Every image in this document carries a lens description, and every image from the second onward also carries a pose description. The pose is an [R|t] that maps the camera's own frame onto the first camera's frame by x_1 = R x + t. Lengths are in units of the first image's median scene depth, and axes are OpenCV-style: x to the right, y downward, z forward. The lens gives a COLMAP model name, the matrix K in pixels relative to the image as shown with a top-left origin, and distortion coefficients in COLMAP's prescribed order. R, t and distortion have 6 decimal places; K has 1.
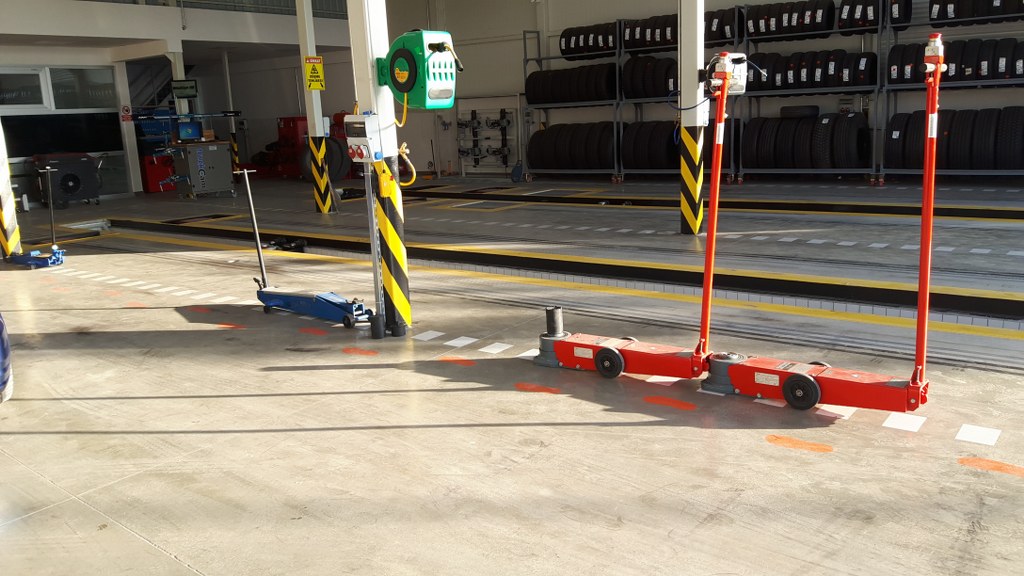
lens RADIAL K [[871.8, 0, 509.5], [0, 871.8, 290.8], [0, 0, 1]] dist [0.032164, -0.027517]
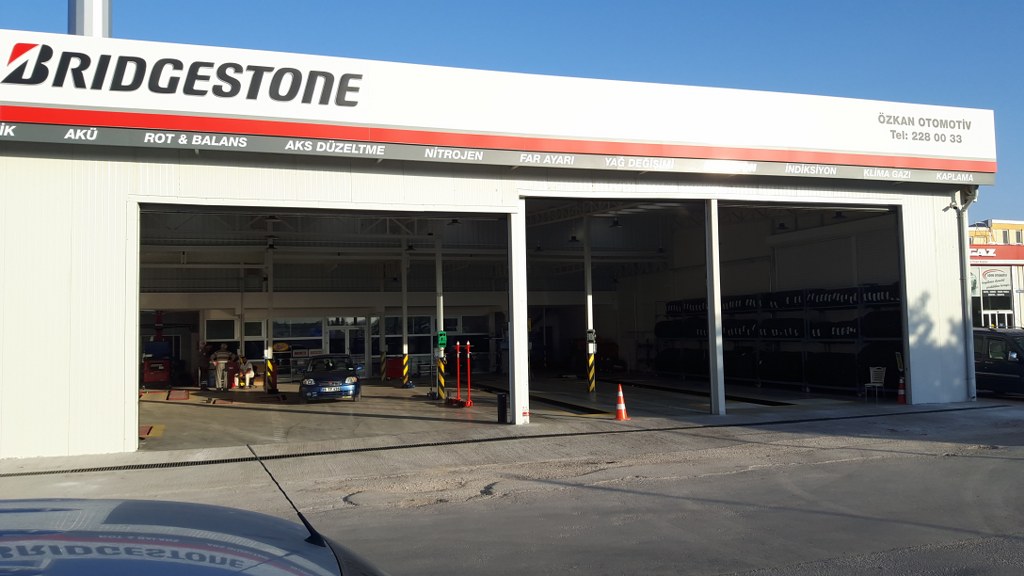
lens RADIAL K [[831.7, 0, 513.3], [0, 831.7, 288.5], [0, 0, 1]] dist [0.112940, -0.232574]
pose [[0.829084, 0.001188, -0.559123, 0.893516], [-0.130880, 0.972627, -0.192006, 0.091712], [0.543590, 0.232367, 0.806545, -0.796096]]
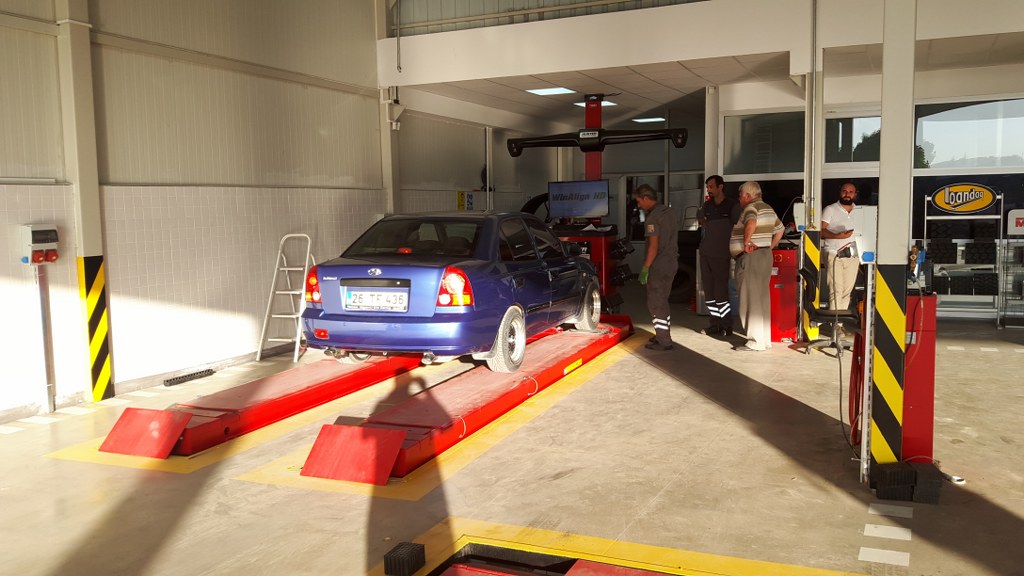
lens RADIAL K [[831.7, 0, 523.3], [0, 831.7, 284.6], [0, 0, 1]] dist [0.112940, -0.232574]
pose [[0.231568, 0.134329, -0.963500, -0.309358], [-0.188576, 0.977833, 0.091005, -0.035179], [0.954366, 0.160619, 0.251766, 0.225541]]
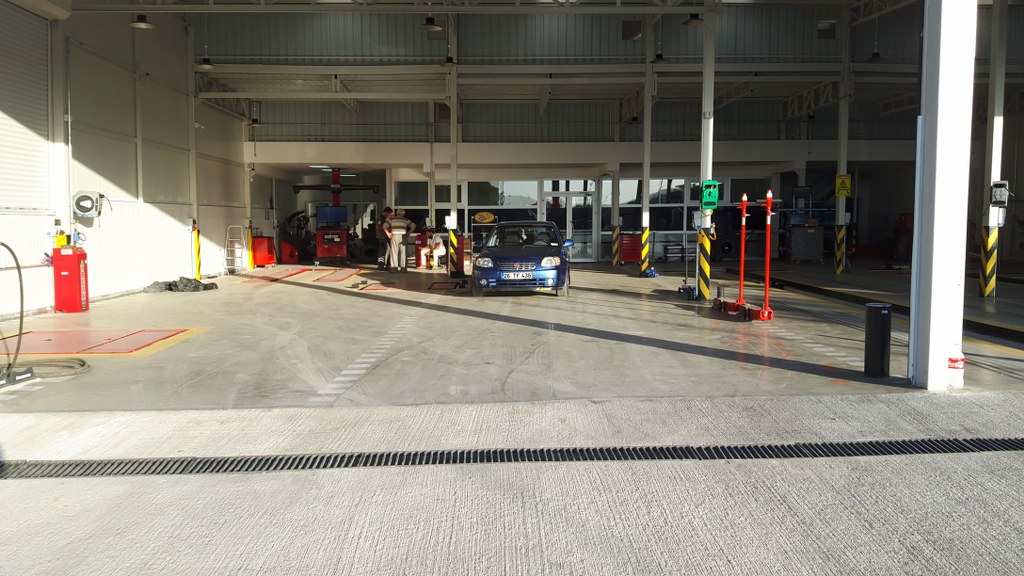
lens RADIAL K [[831.7, 0, 512.8], [0, 831.7, 277.5], [0, 0, 1]] dist [0.112940, -0.232574]
pose [[0.629516, 0.095317, -0.771119, 0.486178], [-0.181681, 0.982992, -0.026812, 0.050254], [0.755448, 0.156976, 0.636126, -0.311786]]
